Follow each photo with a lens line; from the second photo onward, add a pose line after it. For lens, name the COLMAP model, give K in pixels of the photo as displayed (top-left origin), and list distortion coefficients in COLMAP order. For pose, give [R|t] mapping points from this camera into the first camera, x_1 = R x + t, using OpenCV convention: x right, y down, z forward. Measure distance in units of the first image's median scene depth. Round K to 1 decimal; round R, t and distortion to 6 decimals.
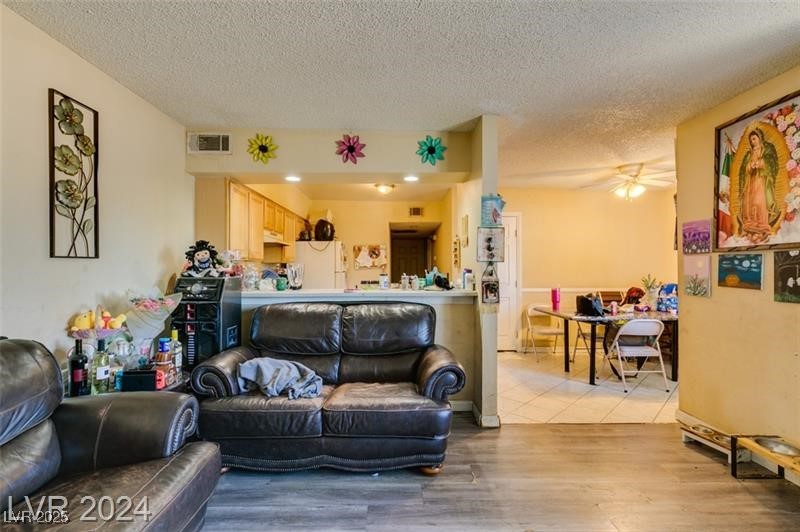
lens RADIAL K [[358.0, 0, 402.5], [0, 358.0, 266.5], [0, 0, 1]] dist [0.005191, -0.001158]
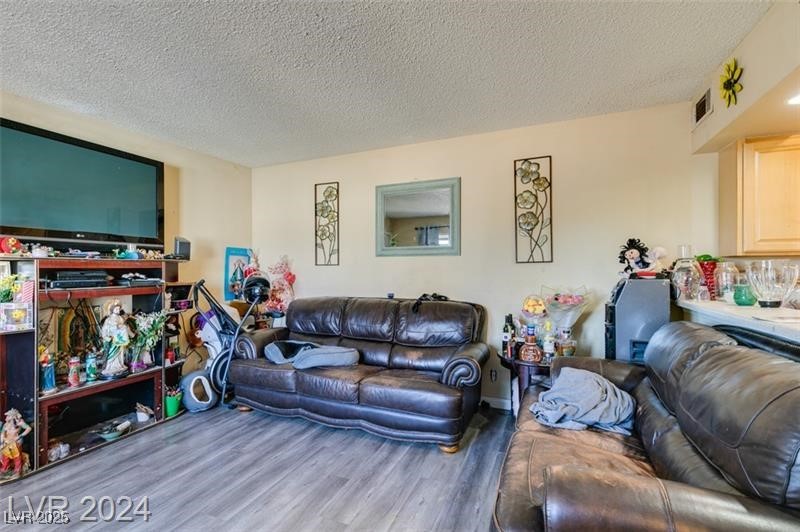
lens RADIAL K [[358.0, 0, 400.6], [0, 358.0, 269.9], [0, 0, 1]] dist [0.005191, -0.001158]
pose [[-0.408239, 0.003370, -0.912869, 0.560218], [0.009611, 0.999954, -0.000607, 0.002232], [0.912824, -0.009022, -0.408253, 0.902583]]
